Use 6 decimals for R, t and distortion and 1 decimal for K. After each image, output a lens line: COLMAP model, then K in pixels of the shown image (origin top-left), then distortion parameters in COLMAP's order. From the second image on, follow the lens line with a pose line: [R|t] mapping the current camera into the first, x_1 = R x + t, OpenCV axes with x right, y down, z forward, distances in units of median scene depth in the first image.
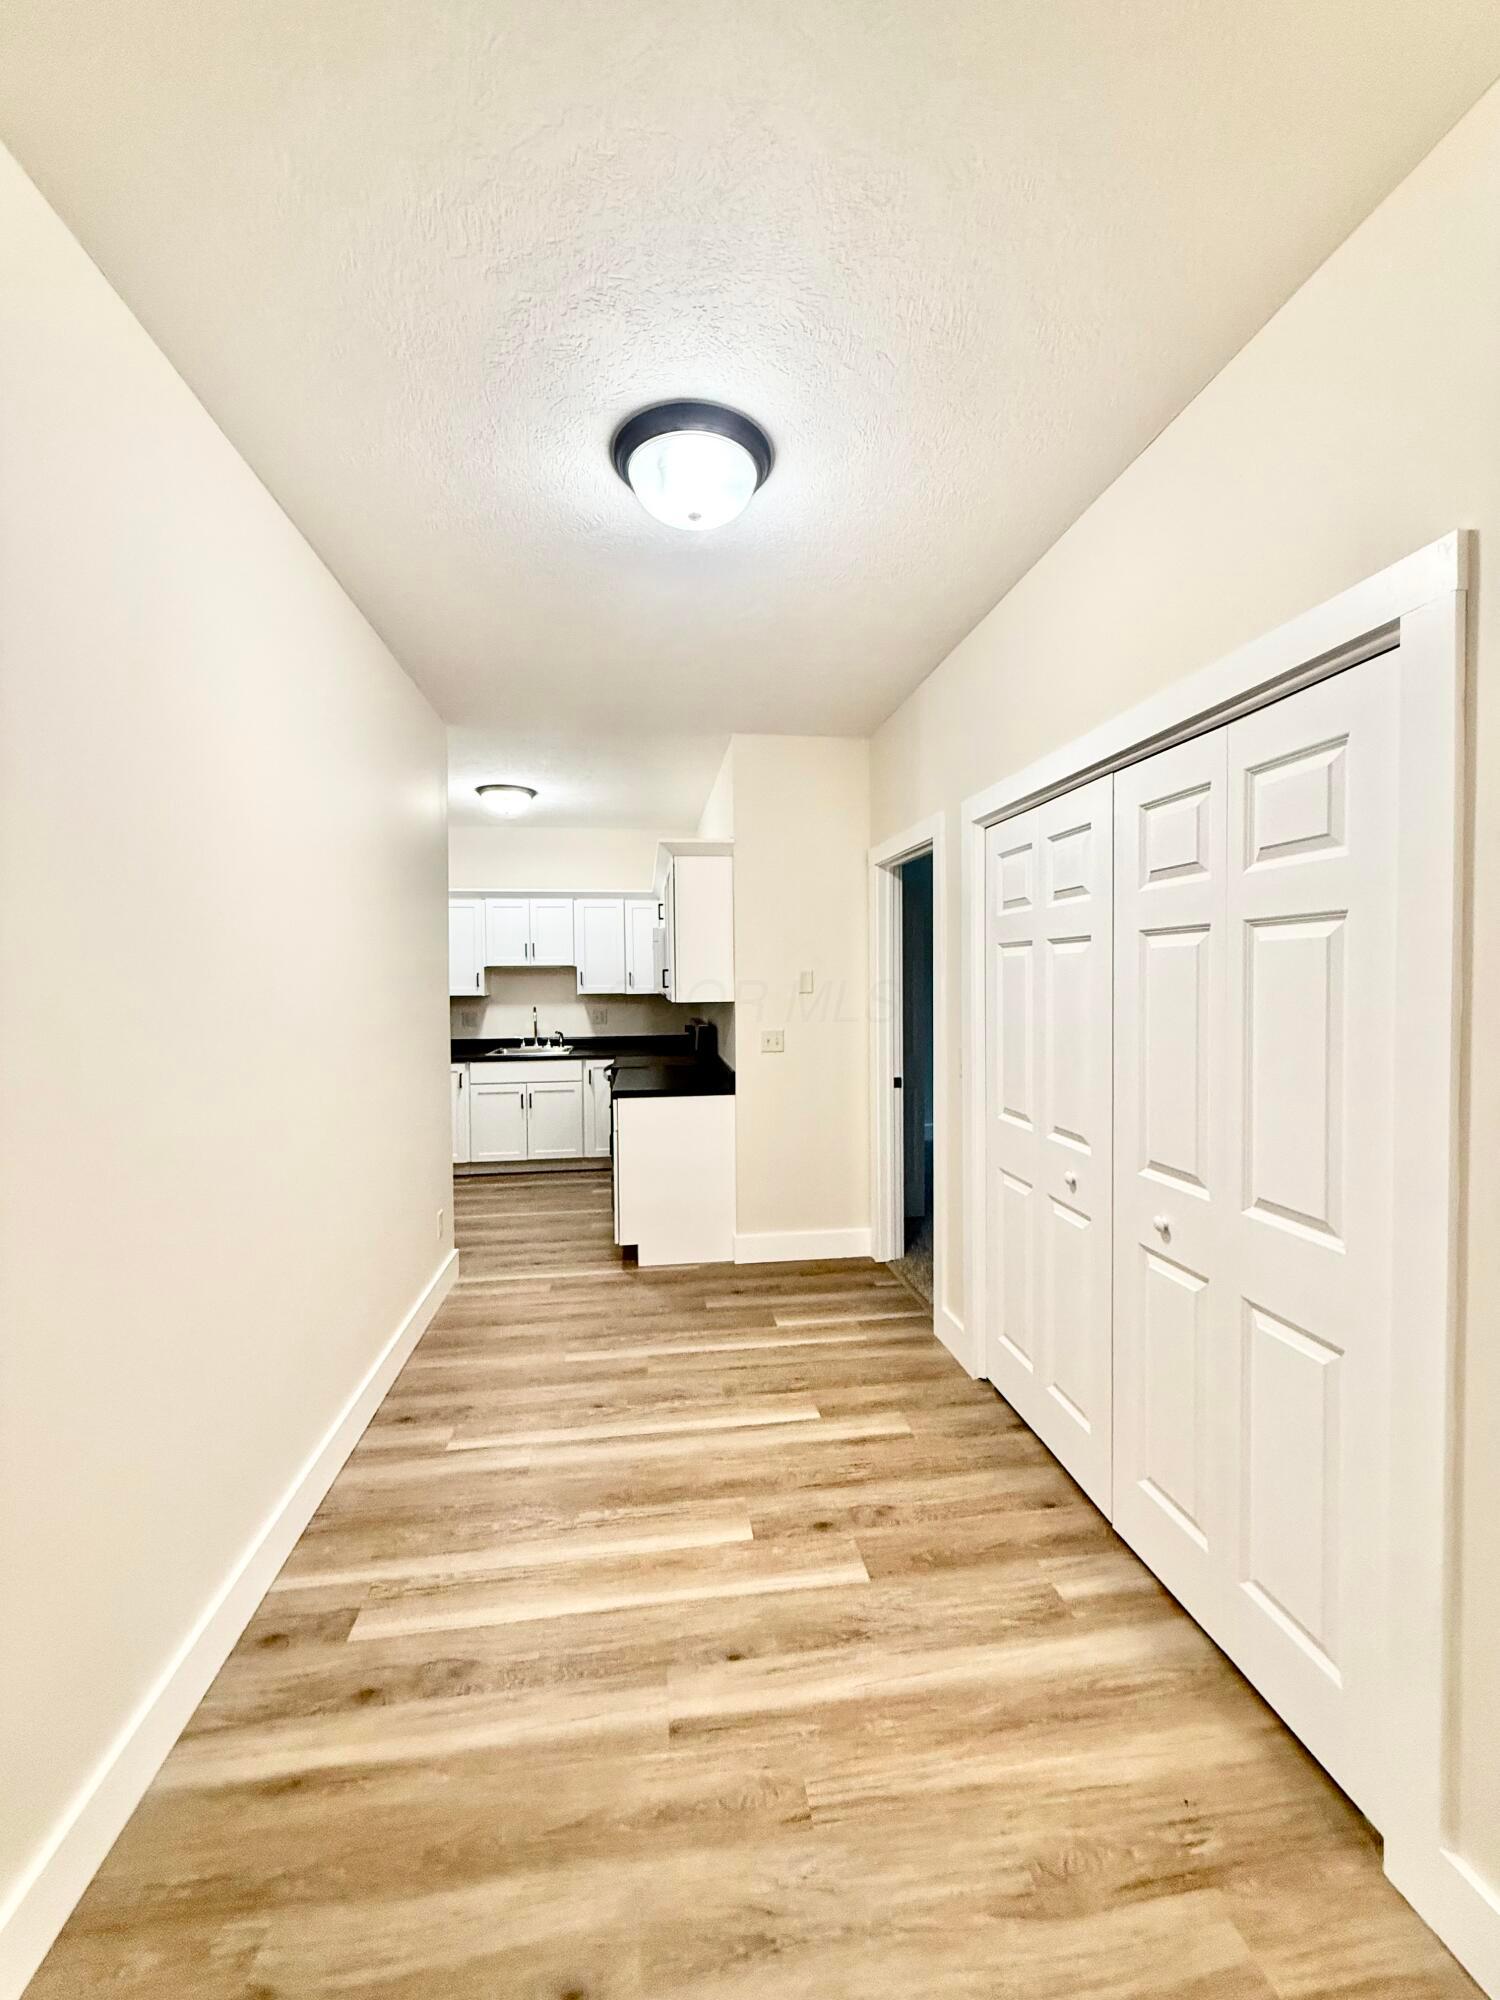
lens RADIAL K [[793.0, 0, 748.6], [0, 793.0, 991.4], [0, 0, 1]] dist [0.000125, 0.000266]
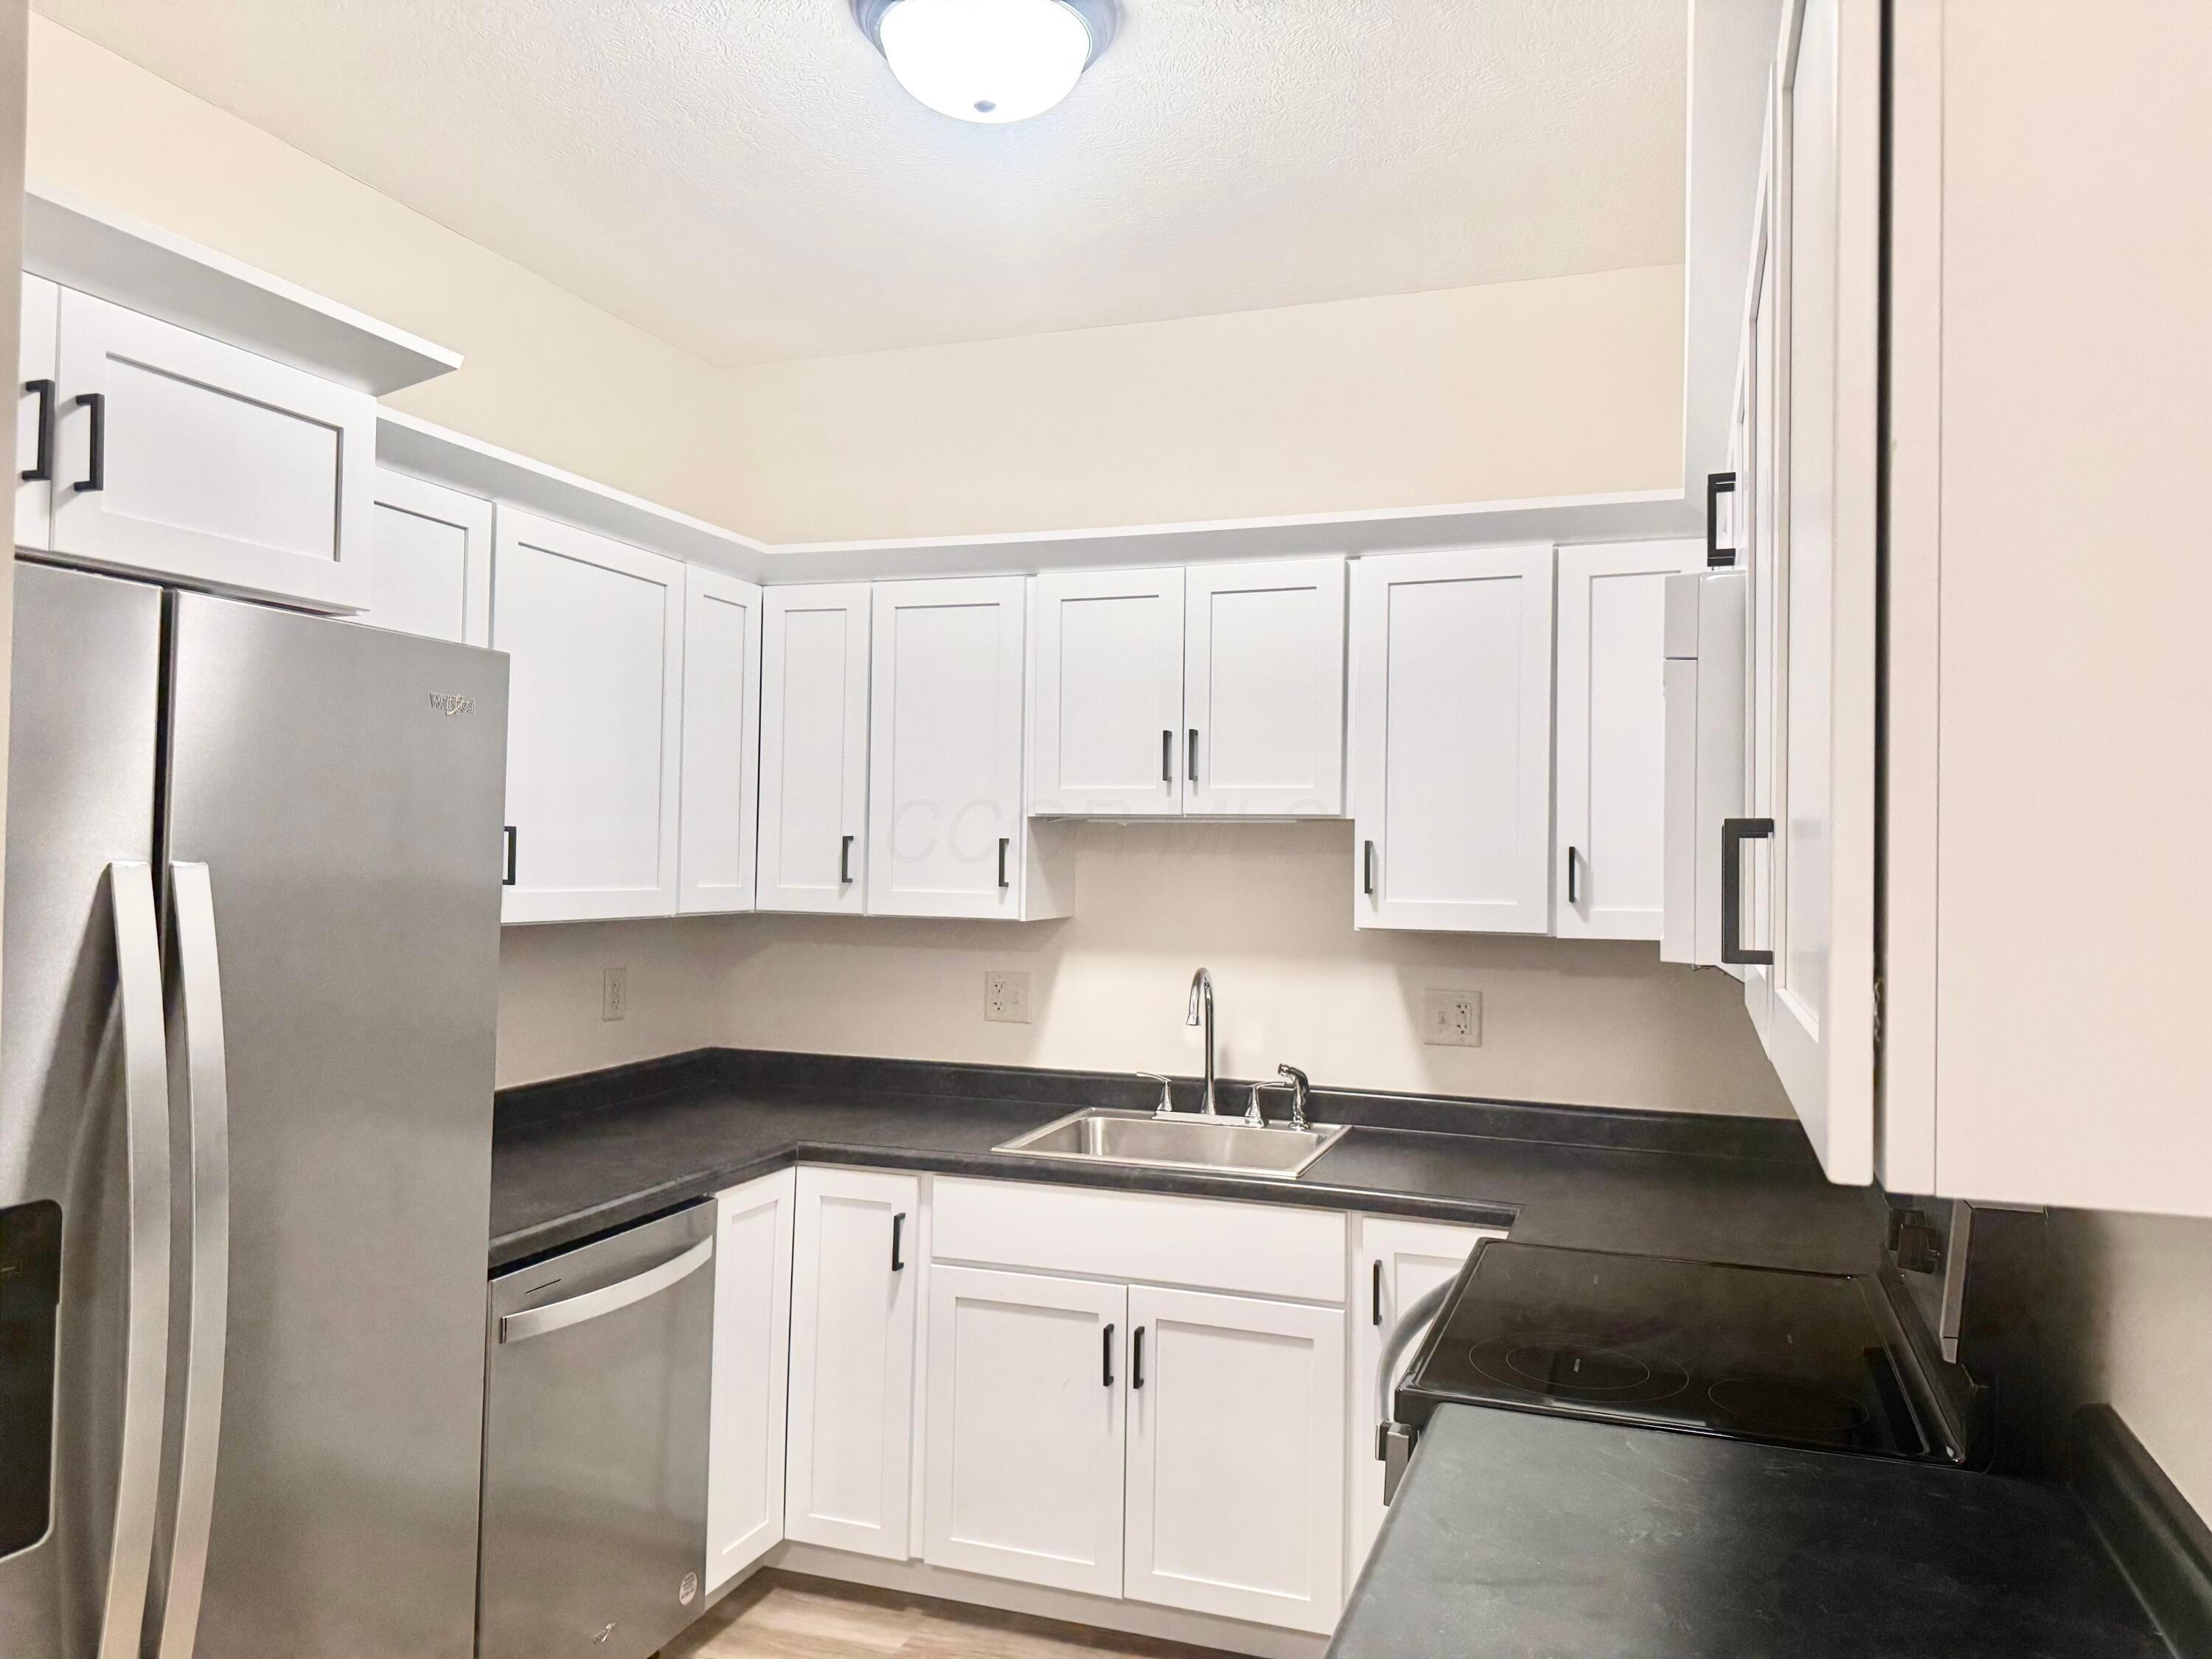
lens RADIAL K [[1521.6, 0, 1117.7], [0, 1521.6, 823.2], [0, 0, 1]] dist [0.056493, -0.080171]
pose [[0.888367, 0.012233, -0.458971, -0.060899], [-0.031615, 0.998902, -0.034570, -0.011214], [0.458044, 0.045221, 0.887779, 0.537790]]
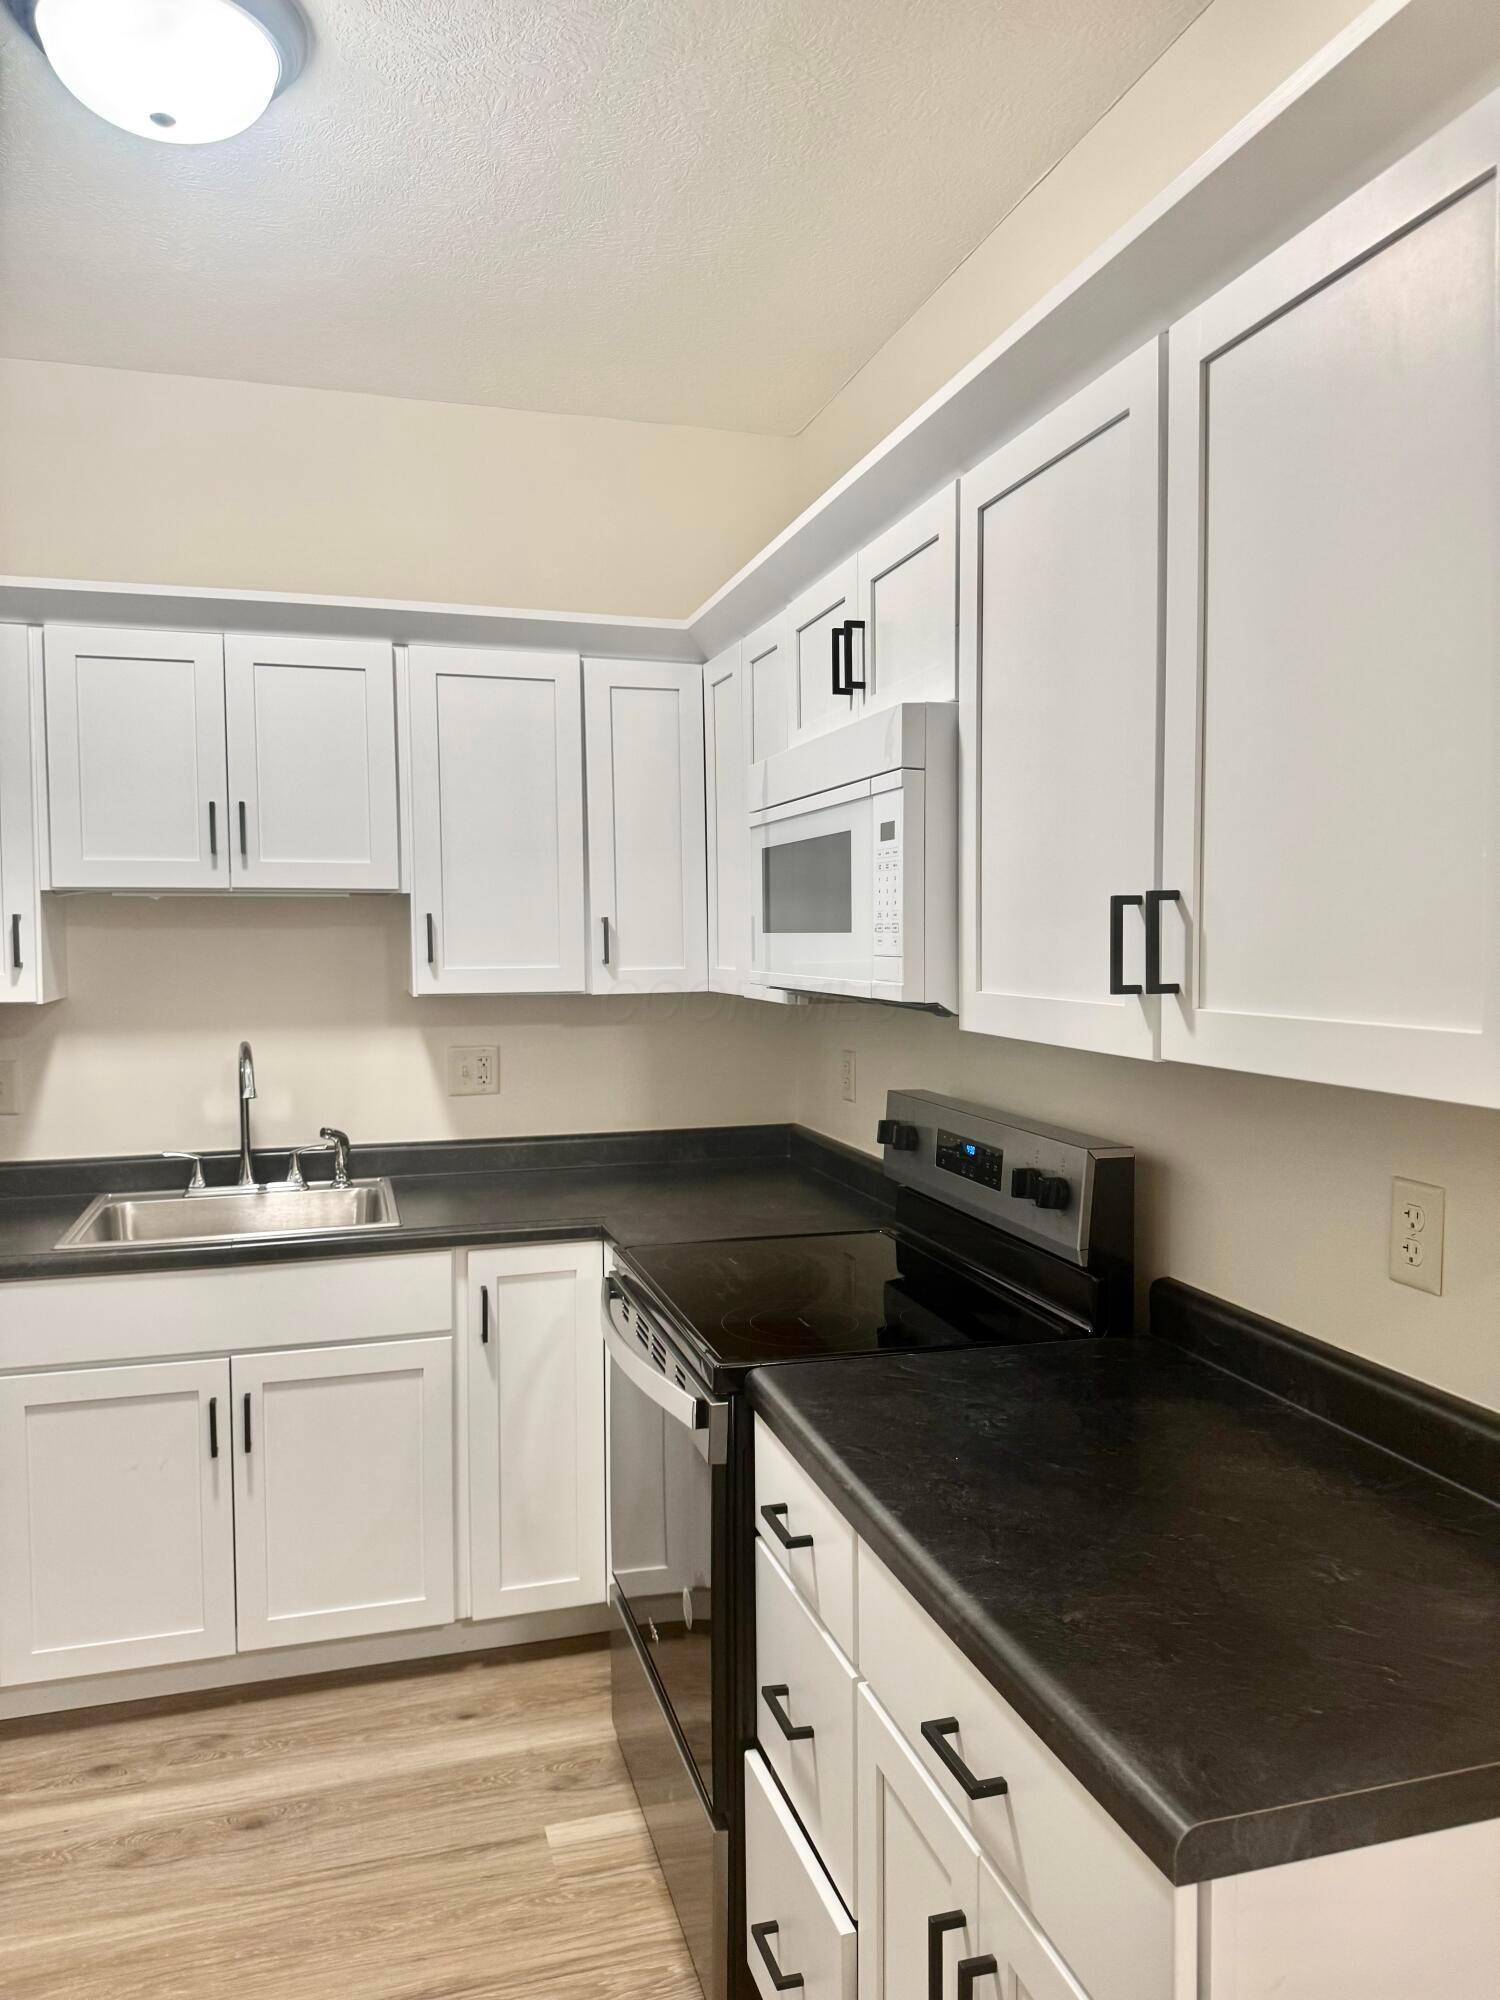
lens RADIAL K [[1375.8, 0, 750.0], [0, 1375.8, 1000.0], [0, 0, 1]] dist [0.056493, -0.080171]
pose [[0.986643, -0.002300, 0.162880, -0.179966], [-0.002331, 0.999599, 0.028237, -0.008785], [-0.162880, -0.028240, 0.986242, 0.516574]]
